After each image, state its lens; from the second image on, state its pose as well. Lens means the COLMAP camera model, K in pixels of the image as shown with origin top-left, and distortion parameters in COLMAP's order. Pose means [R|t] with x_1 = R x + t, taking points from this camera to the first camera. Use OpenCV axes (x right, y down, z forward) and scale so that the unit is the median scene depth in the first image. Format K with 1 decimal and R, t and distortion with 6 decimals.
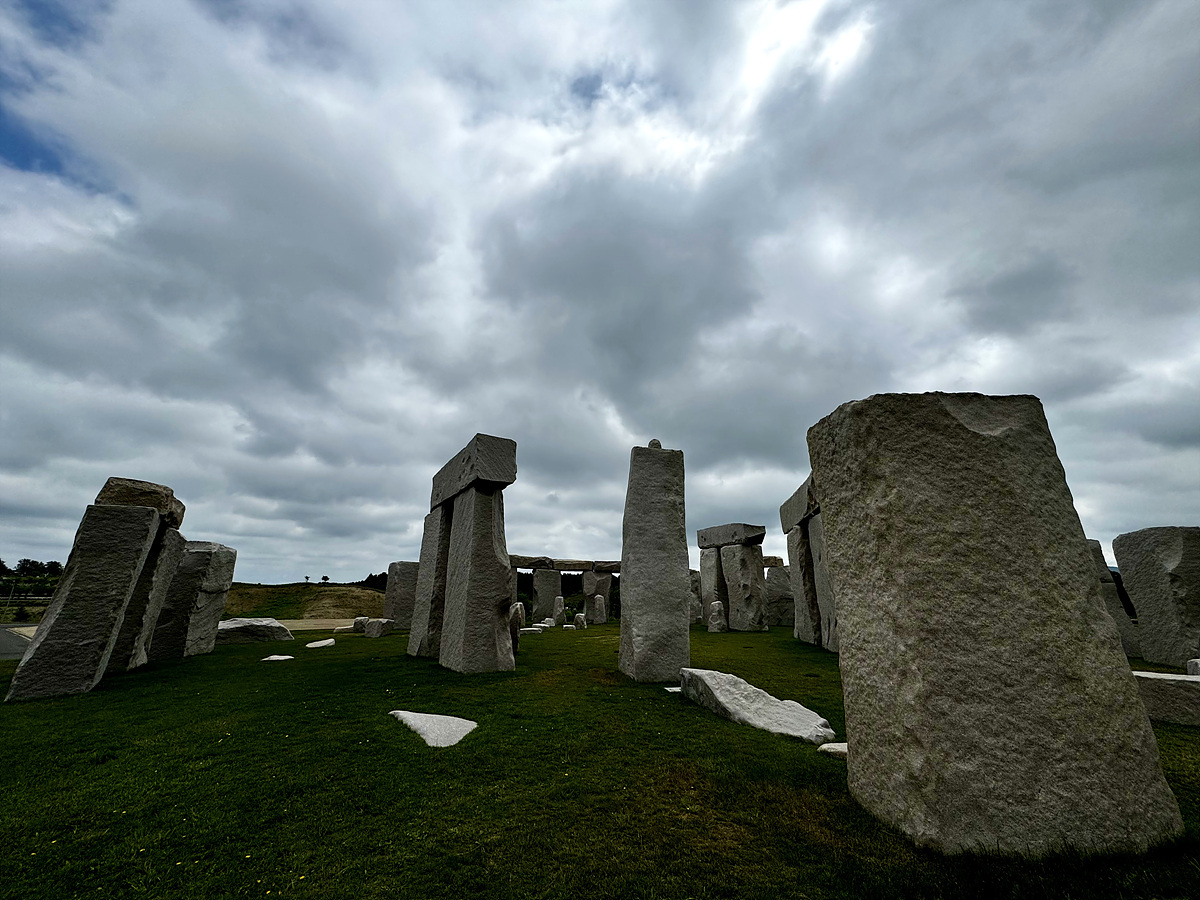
lens RADIAL K [[478.5, 0, 600.0], [0, 478.5, 450.0], [0, 0, 1]] dist [-0.000371, 0.000191]
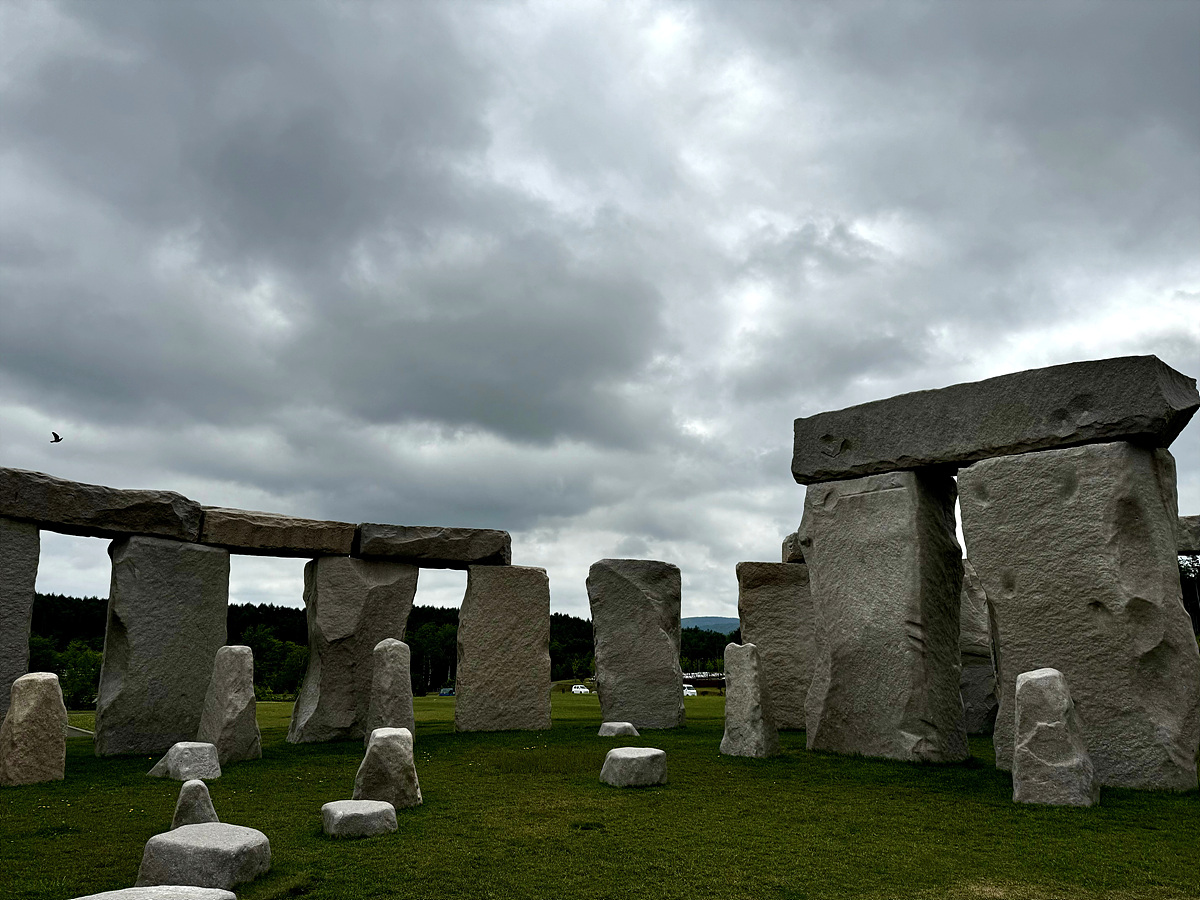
lens RADIAL K [[841.2, 0, 606.1], [0, 841.2, 442.5], [0, 0, 1]] dist [0.080235, -0.102089]
pose [[0.911863, 0.095647, 0.399196, -0.694312], [-0.122122, 0.991653, 0.041358, 1.176350], [-0.391908, -0.086464, 0.915932, 3.892274]]
